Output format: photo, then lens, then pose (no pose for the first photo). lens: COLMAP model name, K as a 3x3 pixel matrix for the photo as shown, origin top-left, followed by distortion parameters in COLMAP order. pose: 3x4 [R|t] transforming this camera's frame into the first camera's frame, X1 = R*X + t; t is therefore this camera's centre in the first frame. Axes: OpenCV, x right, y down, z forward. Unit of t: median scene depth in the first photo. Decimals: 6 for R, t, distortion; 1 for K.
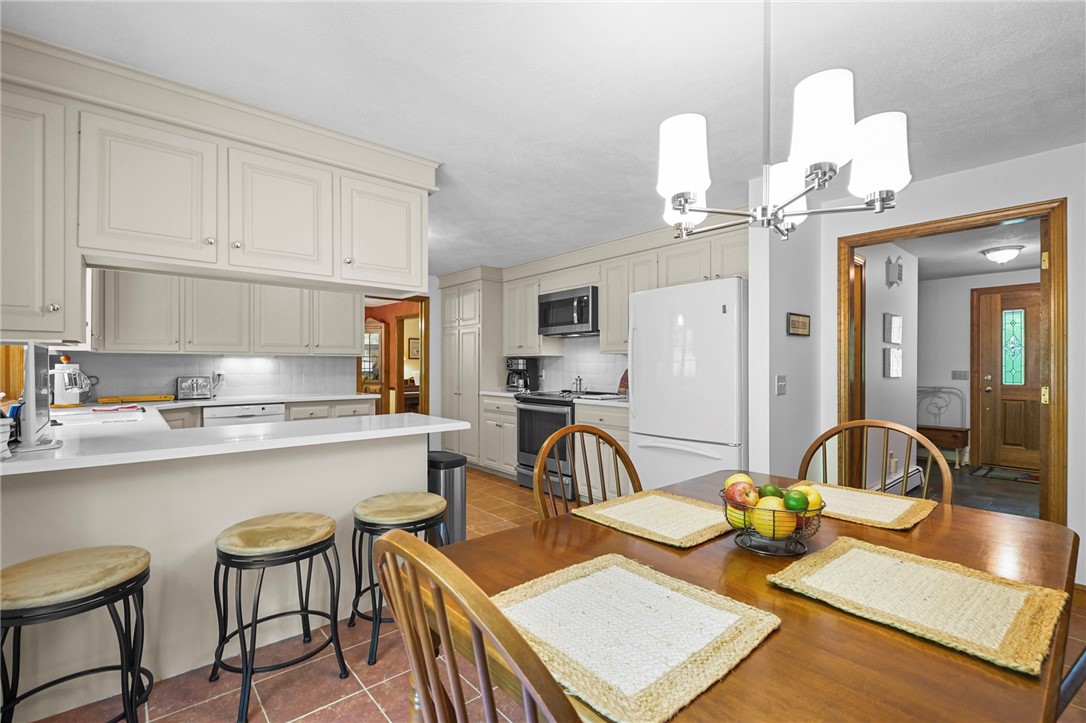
lens RADIAL K [[490.5, 0, 545.5], [0, 490.5, 366.2], [0, 0, 1]] dist [-0.001285, -0.000987]
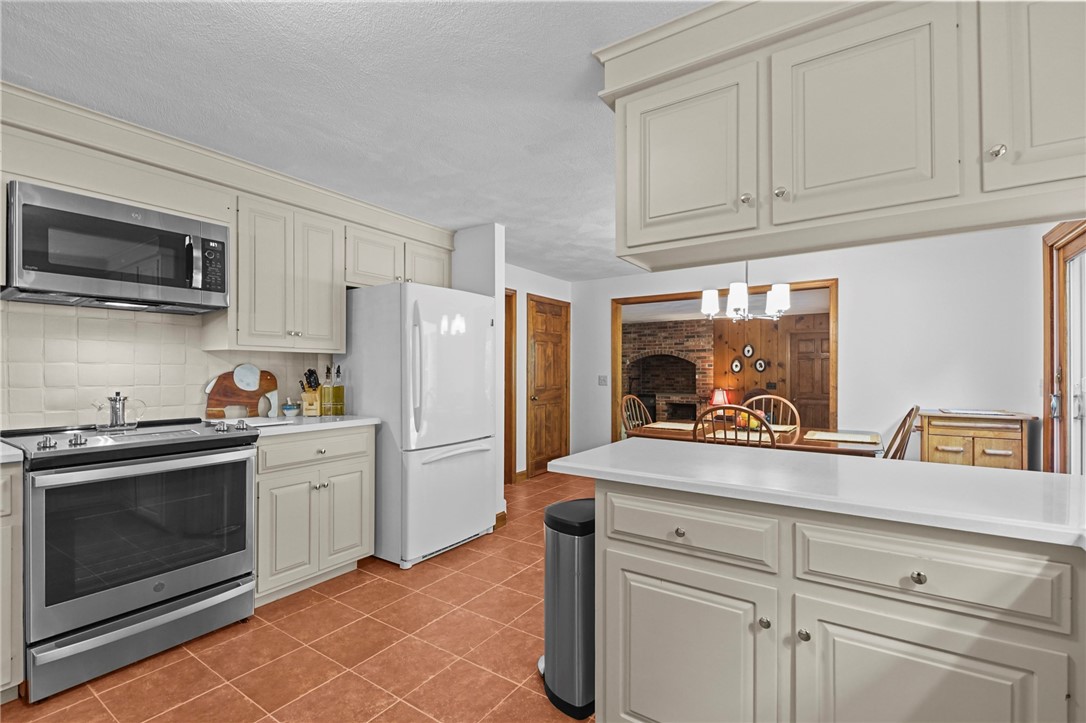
lens RADIAL K [[490.5, 0, 545.5], [0, 490.5, 366.2], [0, 0, 1]] dist [-0.001285, -0.000987]
pose [[-0.245318, 0.008536, 0.969405, -0.546107], [-0.004826, 0.999938, -0.010026, -0.000670], [-0.969431, -0.007138, -0.245262, 0.785927]]
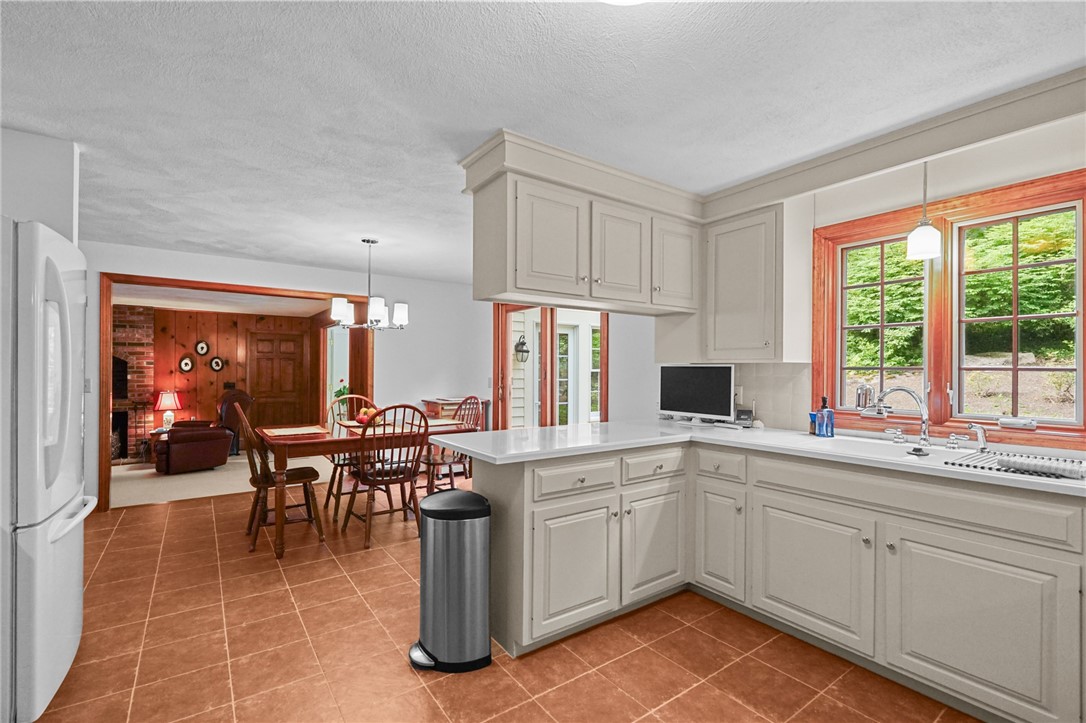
lens RADIAL K [[490.5, 0, 545.5], [0, 490.5, 366.2], [0, 0, 1]] dist [-0.001285, -0.000987]
pose [[-0.995986, -0.007356, 0.089209, -0.276707], [-0.008309, 0.999912, -0.010319, -0.010044], [-0.089125, -0.011018, -0.995959, 1.126422]]
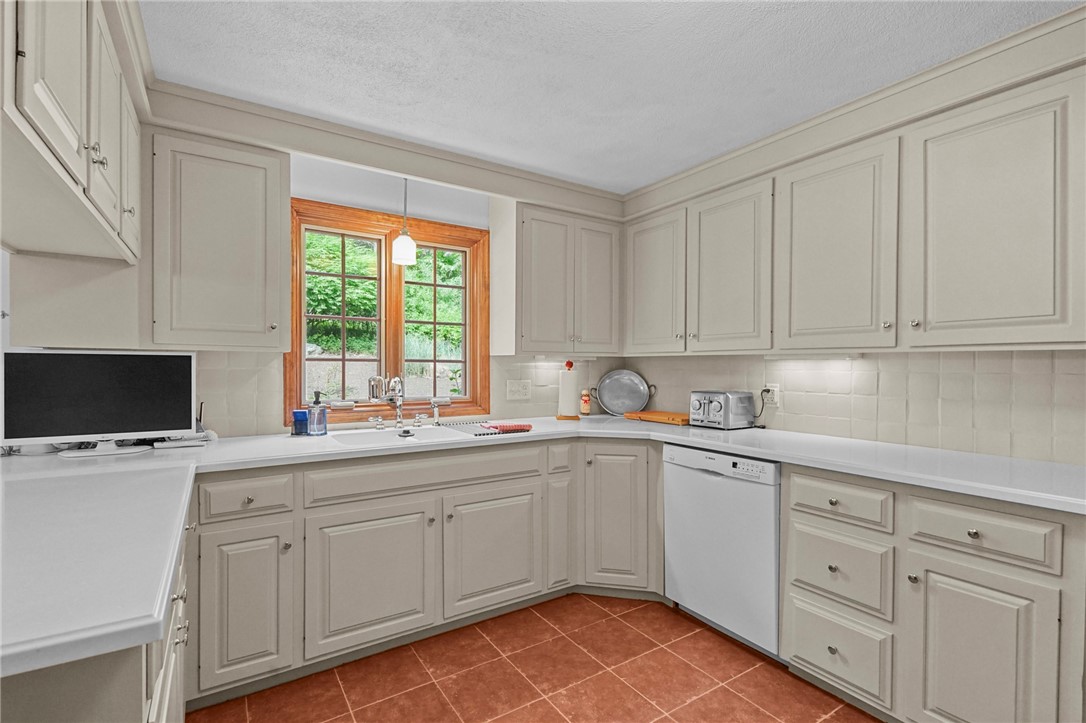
lens RADIAL K [[492.8, 0, 545.1], [0, 492.8, 369.3], [0, 0, 1]] dist [0.002228, -0.000041]
pose [[-0.125695, 0.008165, -0.992035, -0.065002], [-0.003942, 0.999954, 0.008730, -0.011138], [0.992061, 0.005008, -0.125657, 0.829010]]
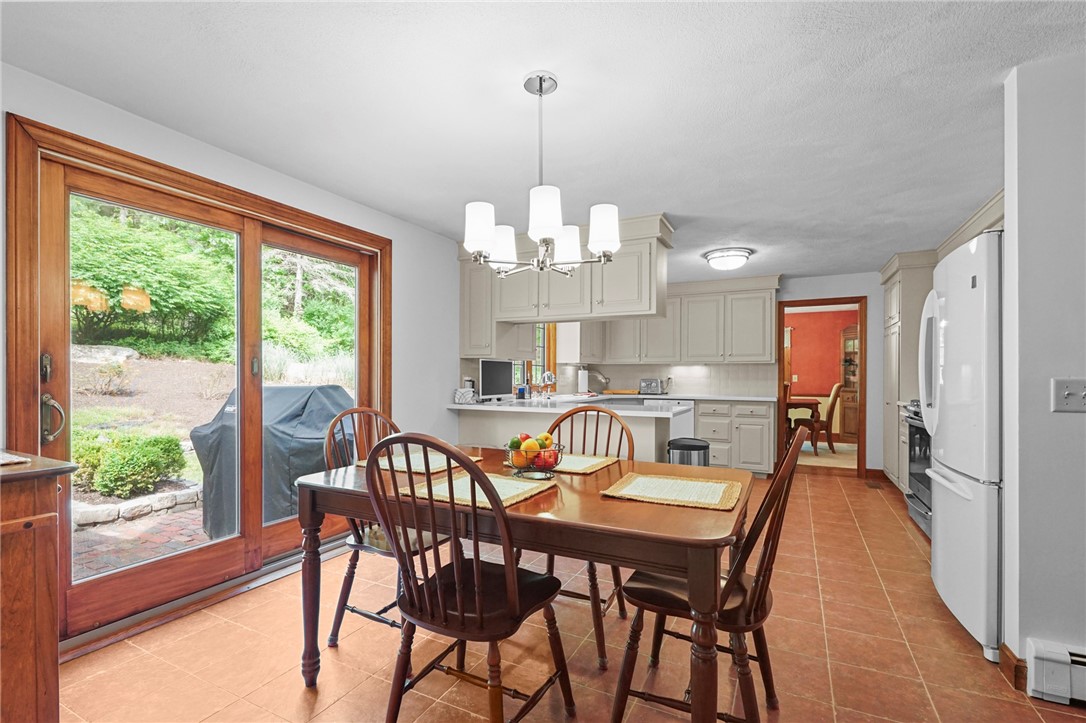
lens RADIAL K [[490.5, 0, 545.5], [0, 490.5, 366.2], [0, 0, 1]] dist [-0.001285, -0.000987]
pose [[0.385922, -0.013975, -0.922426, 0.503242], [-0.001623, 0.999873, -0.015827, 0.006106], [0.922530, 0.007605, 0.385850, 0.129681]]
